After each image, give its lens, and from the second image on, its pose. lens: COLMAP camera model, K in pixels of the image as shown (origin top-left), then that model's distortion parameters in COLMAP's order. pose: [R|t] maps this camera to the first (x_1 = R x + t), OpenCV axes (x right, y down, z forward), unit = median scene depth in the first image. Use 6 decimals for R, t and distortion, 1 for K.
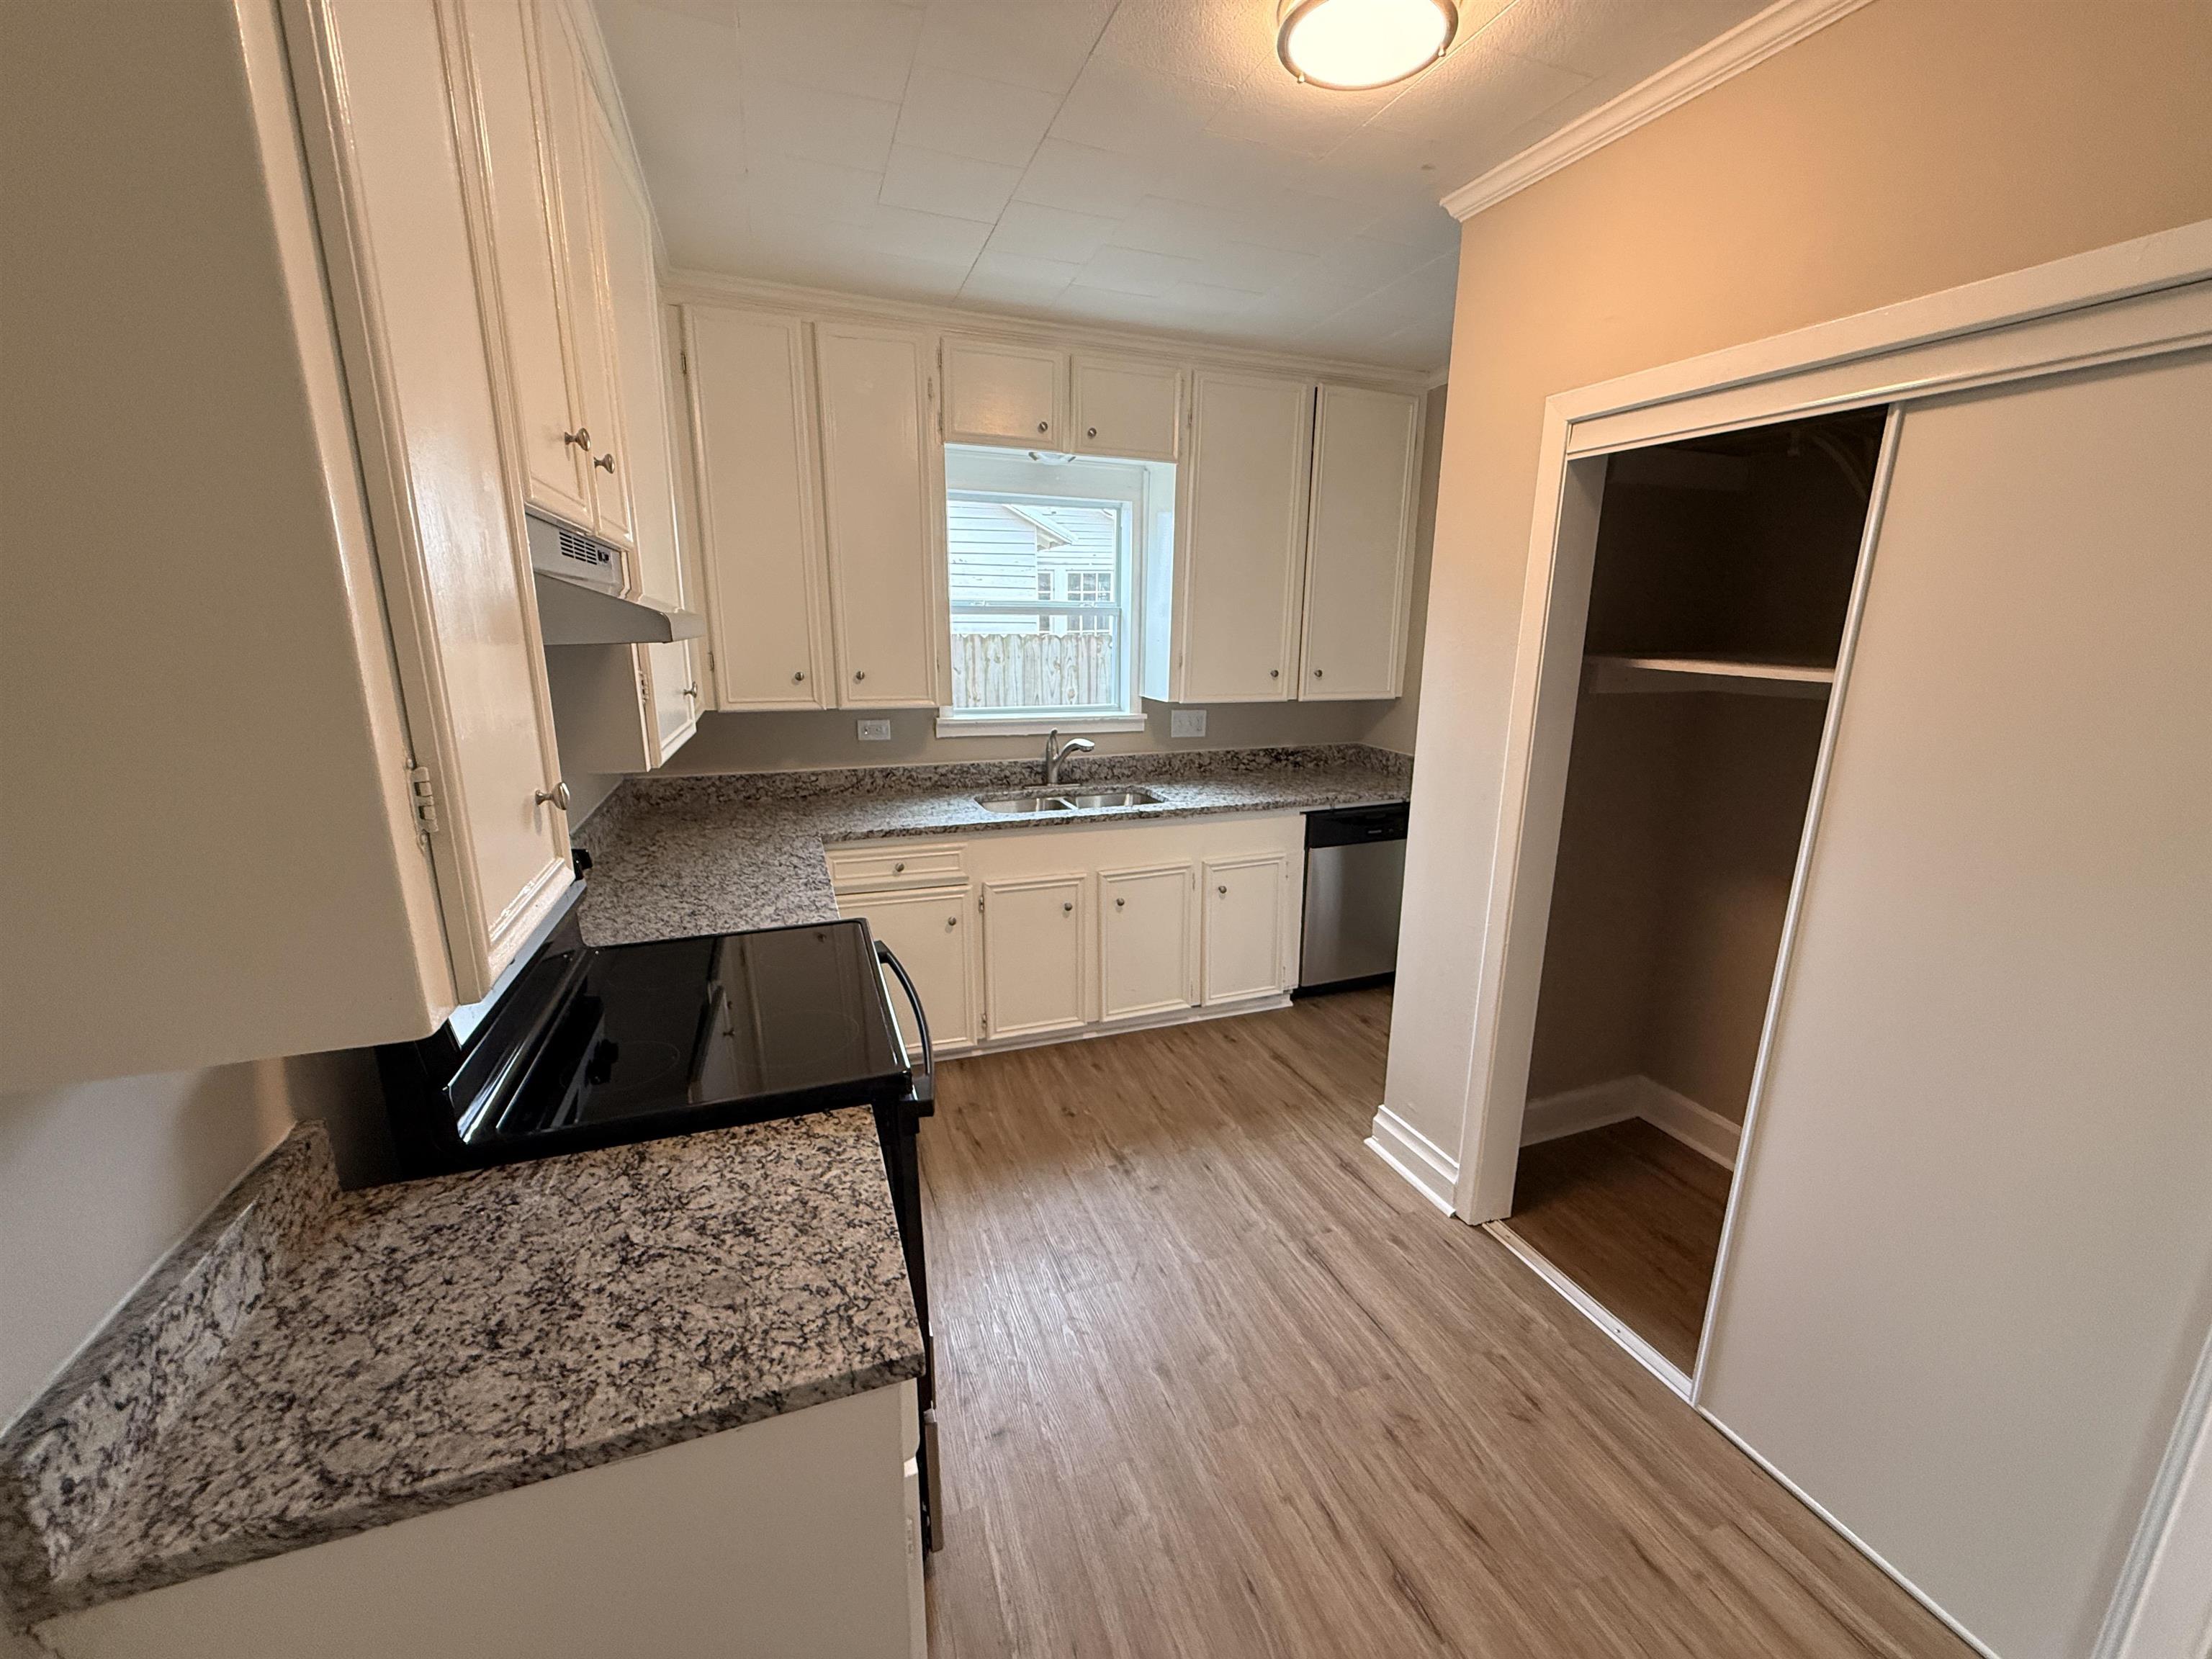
lens RADIAL K [[866.2, 0, 1121.9], [0, 866.2, 846.1], [0, 0, 1]] dist [-0.002431, 0.000027]
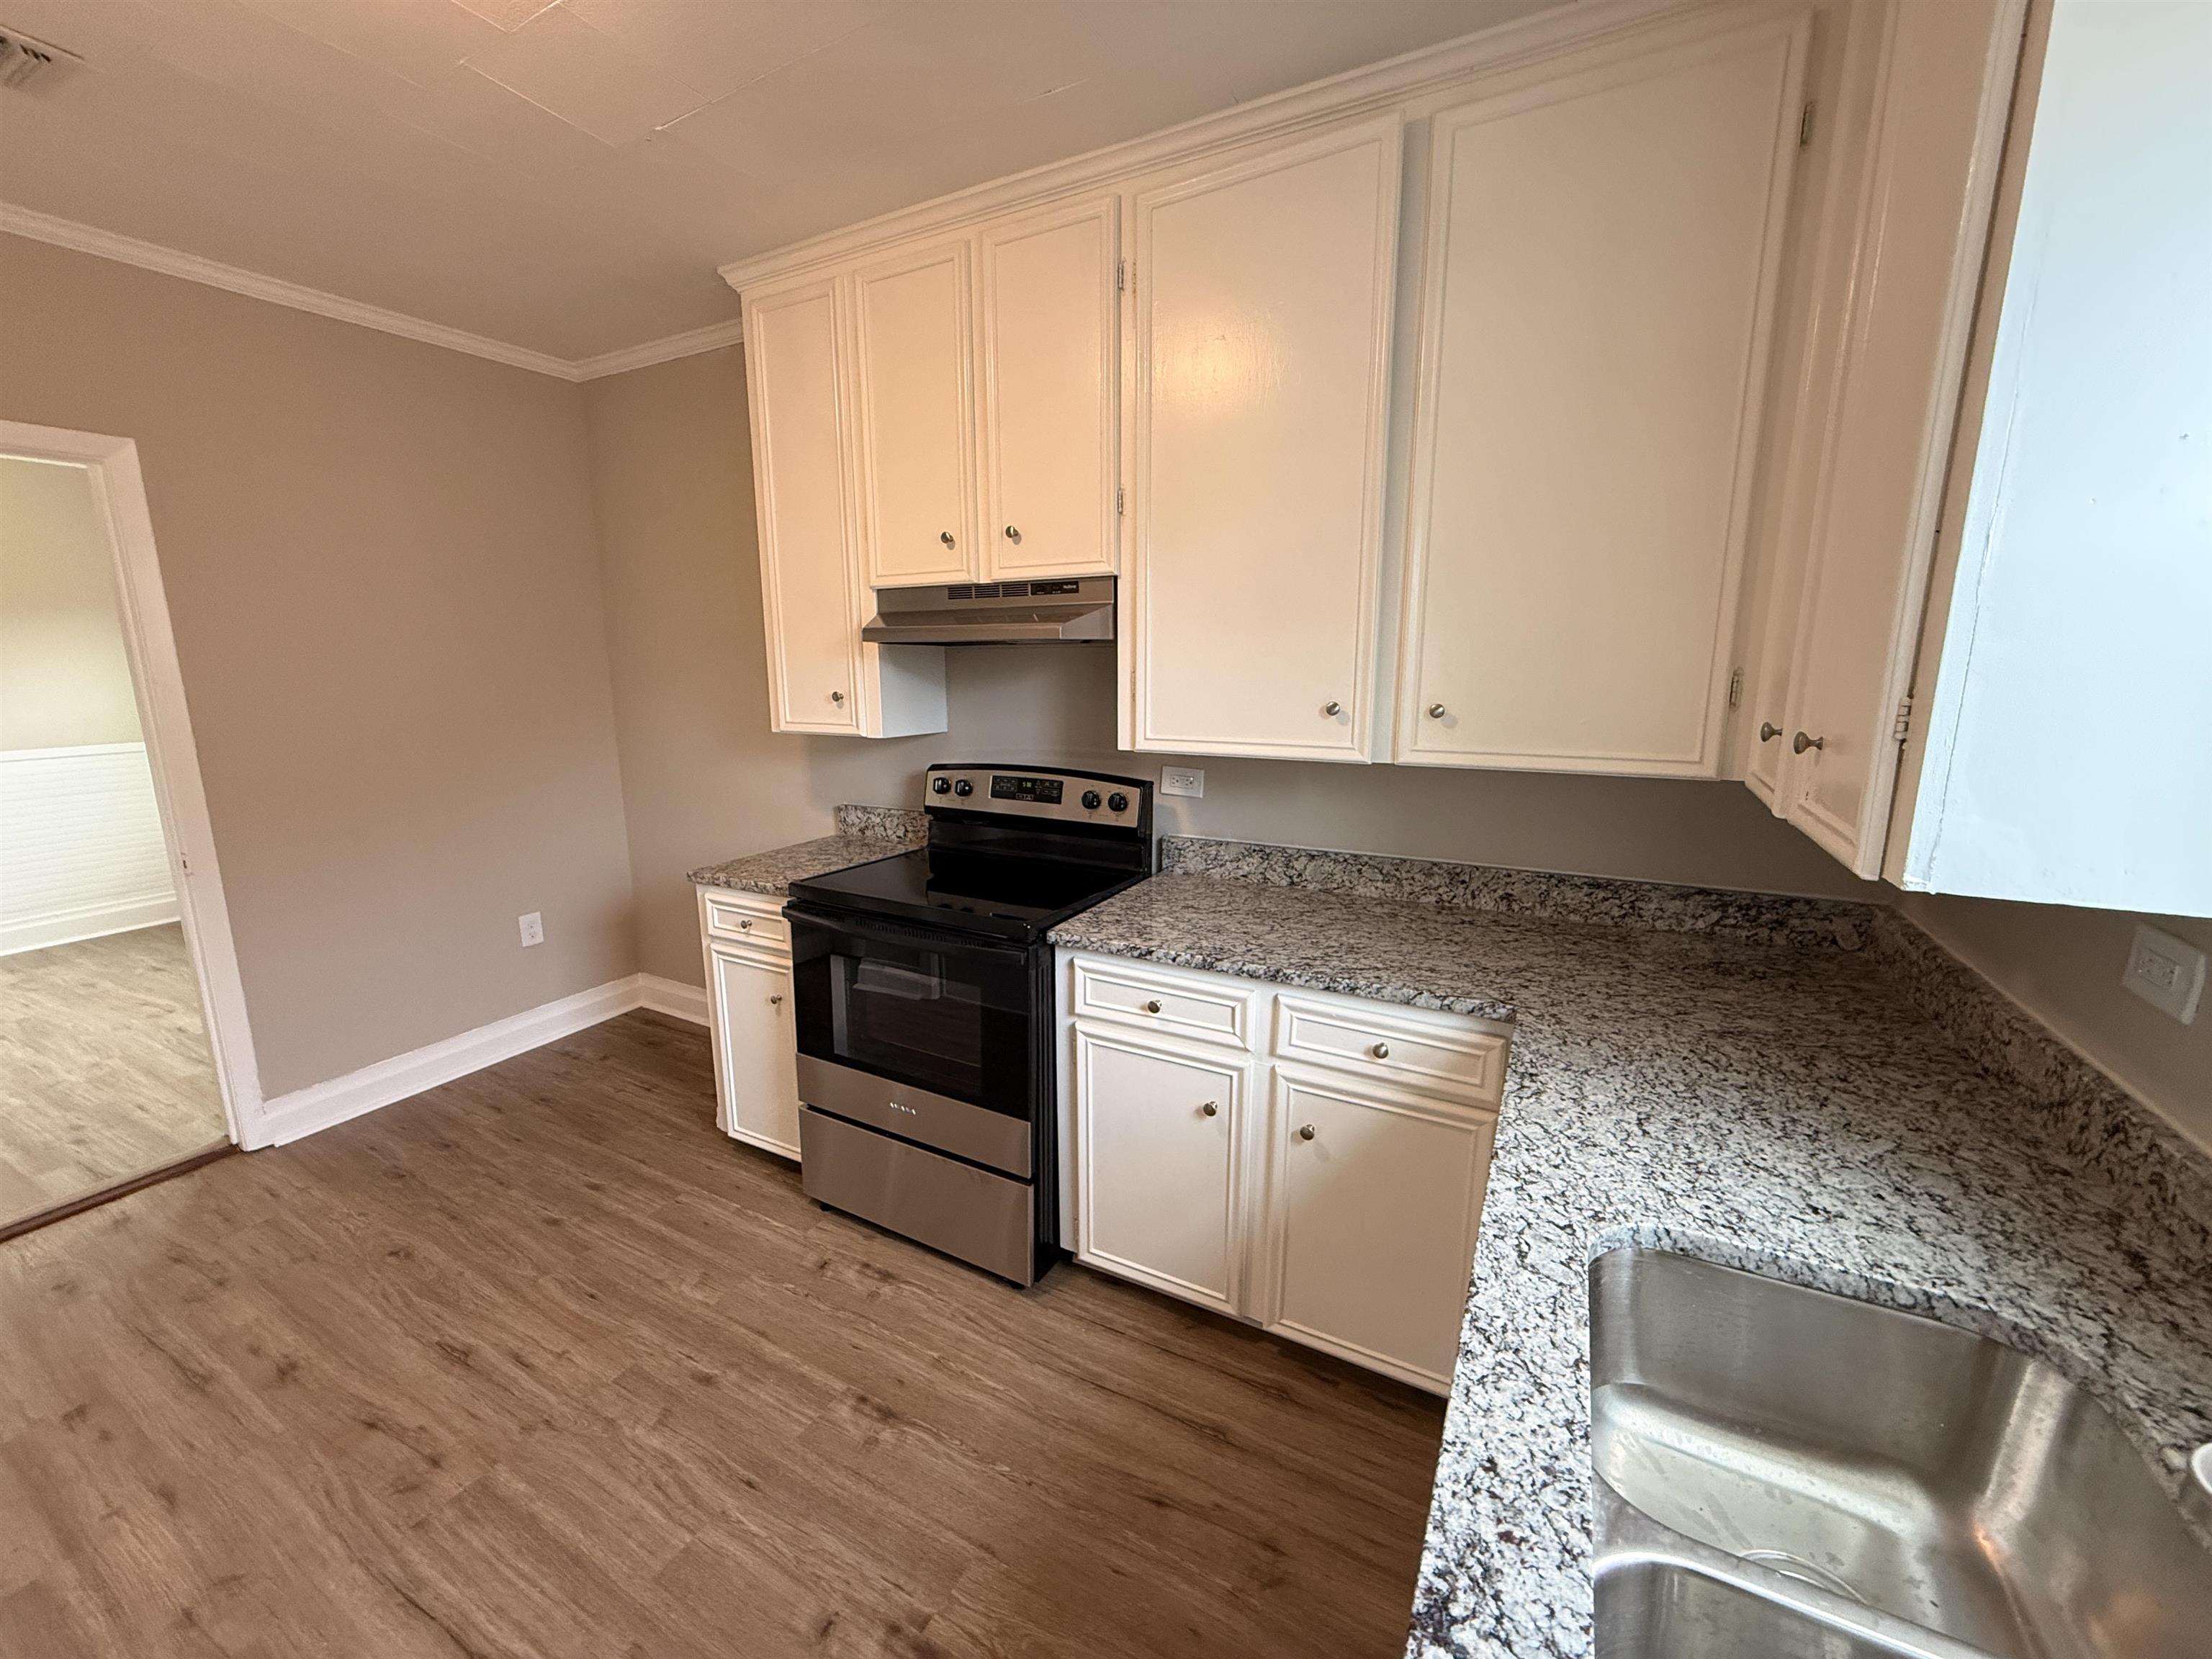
lens RADIAL K [[866.2, 0, 1109.2], [0, 866.2, 827.7], [0, 0, 1]] dist [-0.002431, 0.000027]
pose [[-0.755348, 0.117378, -0.644726, 0.239964], [-0.169132, 0.915579, 0.364841, -0.367310], [0.633122, 0.384625, -0.671729, 1.567698]]
